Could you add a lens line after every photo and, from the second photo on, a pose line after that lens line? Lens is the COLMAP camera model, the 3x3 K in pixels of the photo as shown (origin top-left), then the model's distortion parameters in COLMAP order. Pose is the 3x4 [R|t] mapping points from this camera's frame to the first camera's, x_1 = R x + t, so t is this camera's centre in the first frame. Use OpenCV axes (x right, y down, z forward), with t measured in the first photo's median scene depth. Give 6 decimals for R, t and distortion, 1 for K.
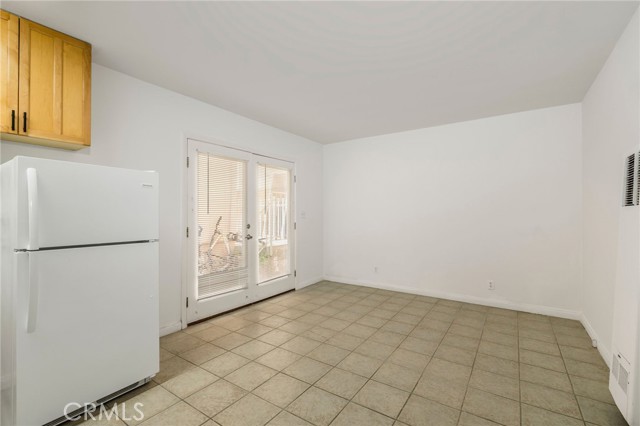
lens RADIAL K [[280.2, 0, 320.6], [0, 280.2, 213.0], [0, 0, 1]] dist [-0.000097, -0.000676]
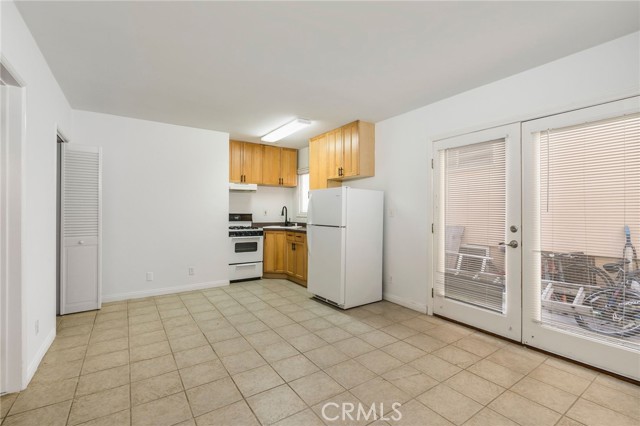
lens RADIAL K [[280.2, 0, 318.7], [0, 280.2, 212.7], [0, 0, 1]] dist [-0.000097, -0.000676]
pose [[-0.350979, 0.004327, -0.936373, 0.770960], [0.003088, 0.999989, 0.003464, 0.004101], [0.936378, -0.001676, -0.350988, 1.076880]]
